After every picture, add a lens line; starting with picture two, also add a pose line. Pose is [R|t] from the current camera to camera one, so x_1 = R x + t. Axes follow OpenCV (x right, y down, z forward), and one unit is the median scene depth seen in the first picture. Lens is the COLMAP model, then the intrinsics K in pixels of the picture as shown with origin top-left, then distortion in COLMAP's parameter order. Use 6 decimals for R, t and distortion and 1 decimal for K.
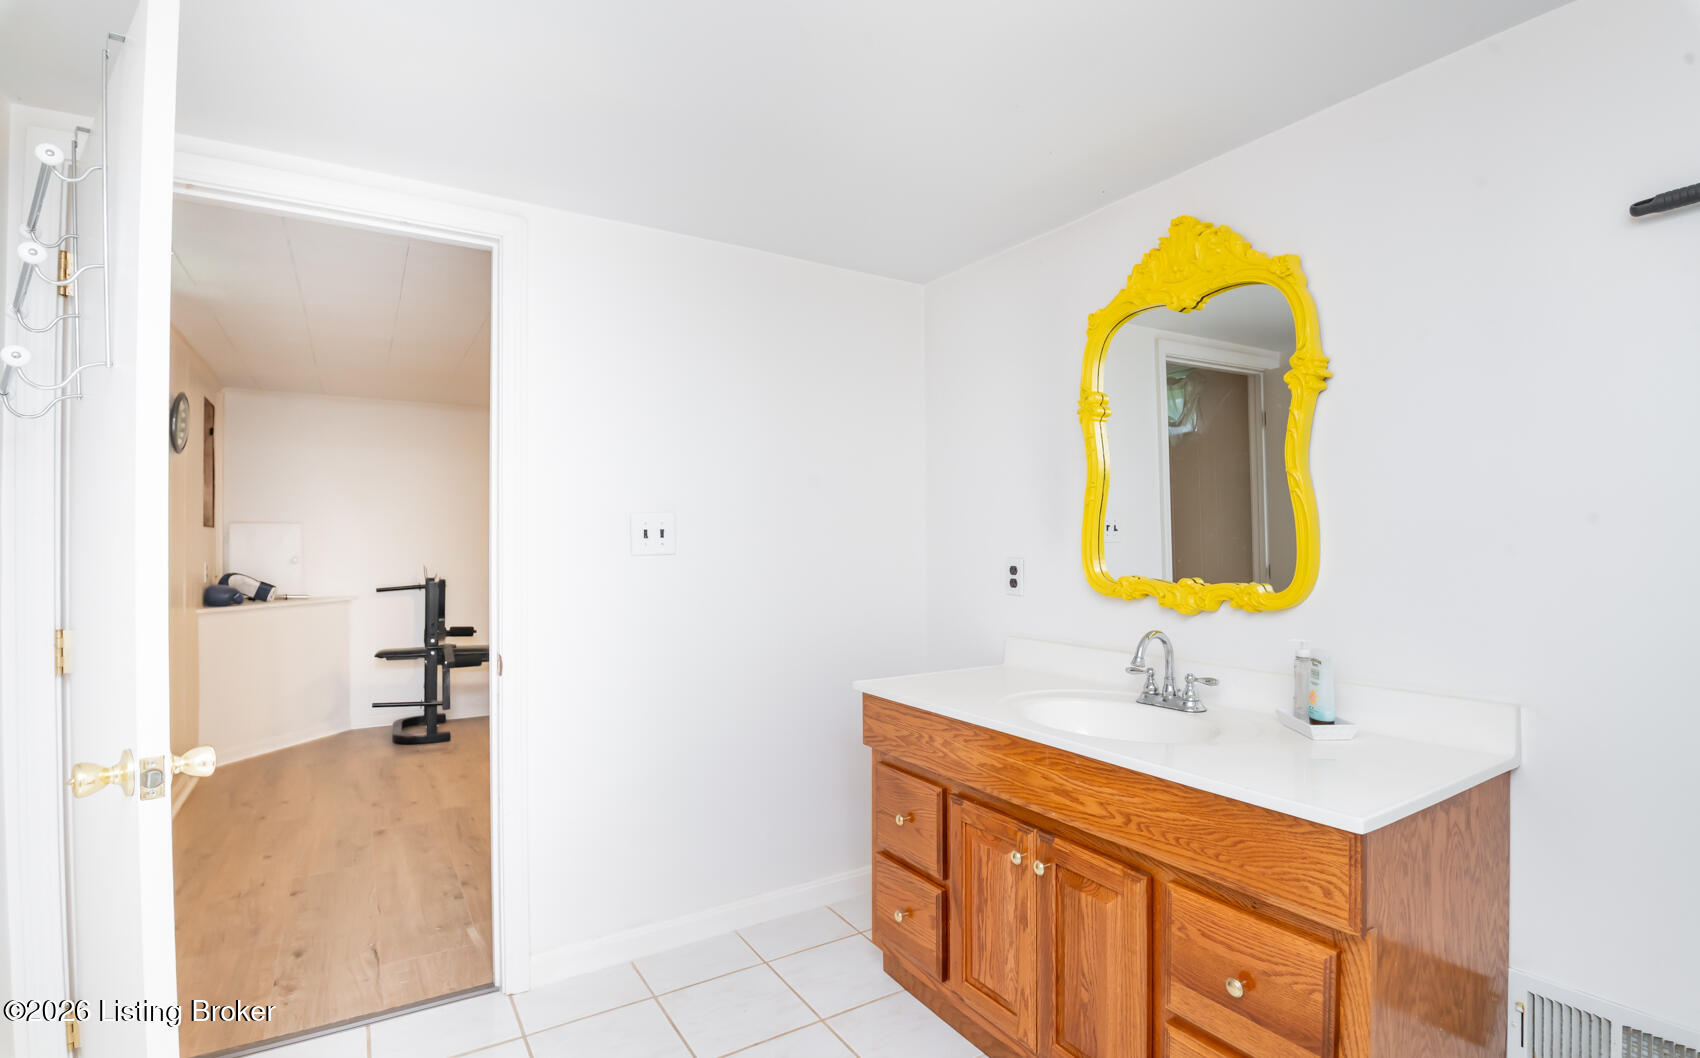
lens RADIAL K [[775.0, 0, 850.0], [0, 775.0, 529.0], [0, 0, 1]] dist [-0.027830, -0.000178]
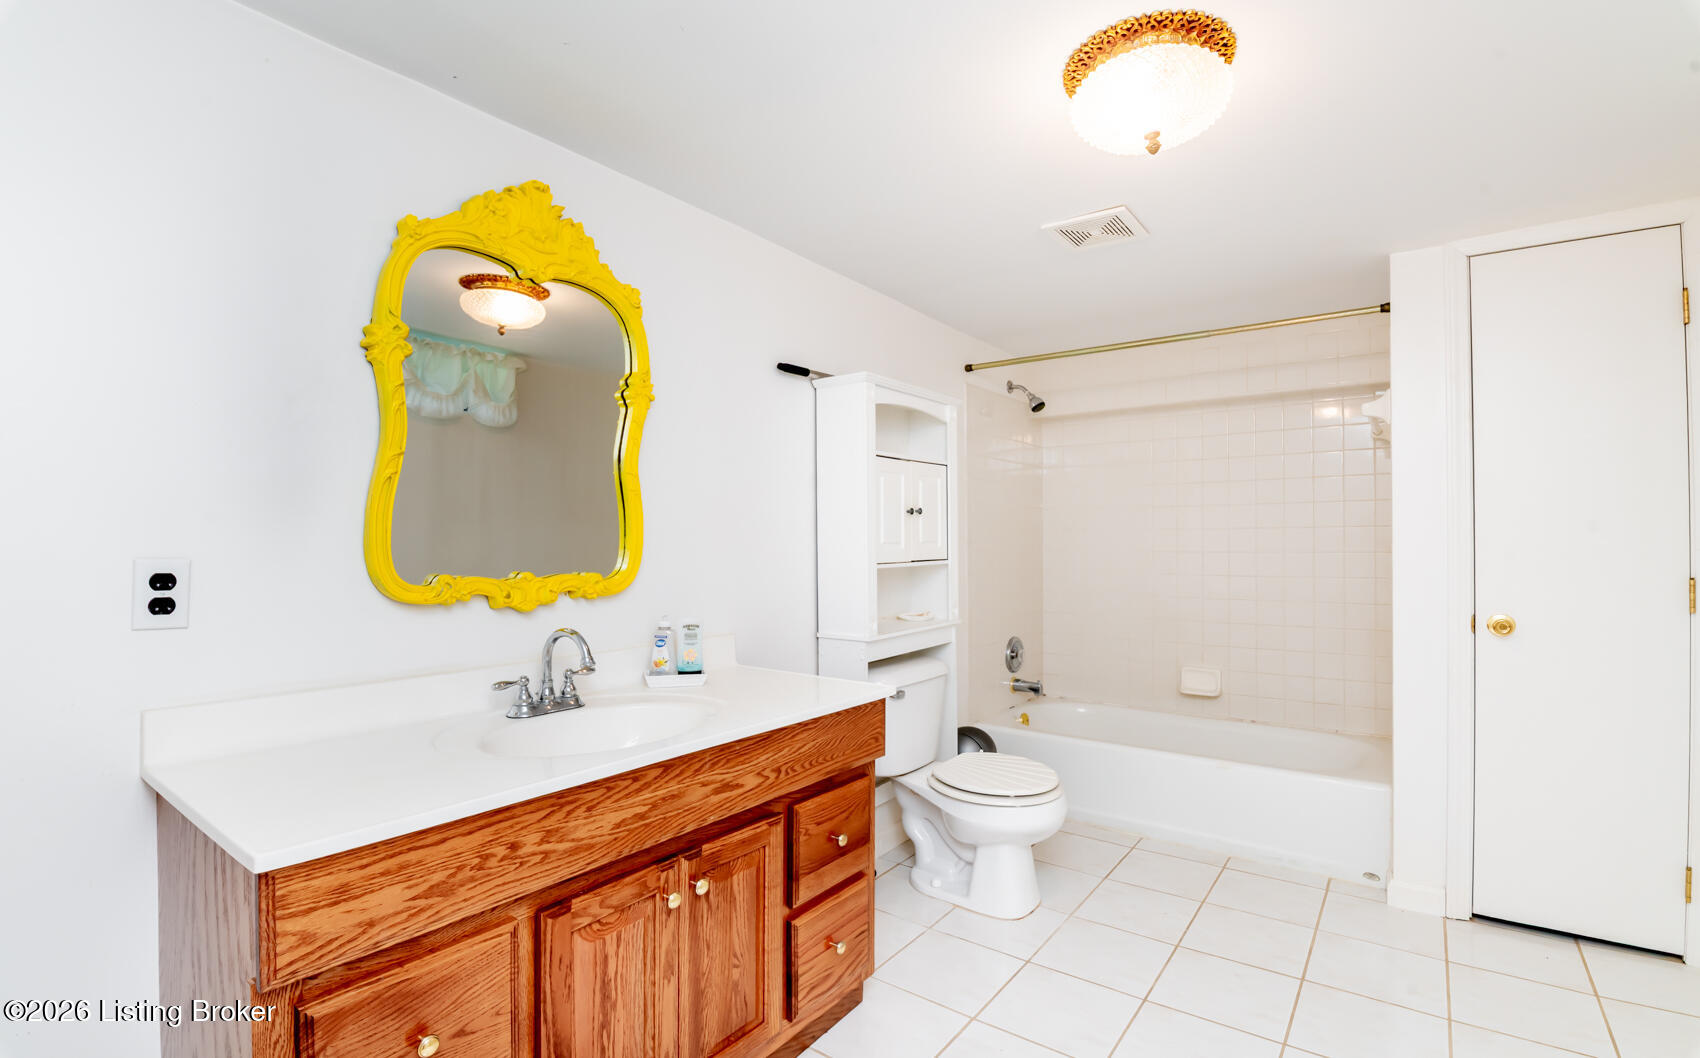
lens RADIAL K [[775.0, 0, 850.0], [0, 775.0, 529.0], [0, 0, 1]] dist [-0.027830, -0.000178]
pose [[-0.360425, 0.018858, 0.932598, -0.635970], [-0.016525, 0.999510, -0.026598, 0.035012], [-0.932642, -0.024997, -0.359936, 1.103349]]
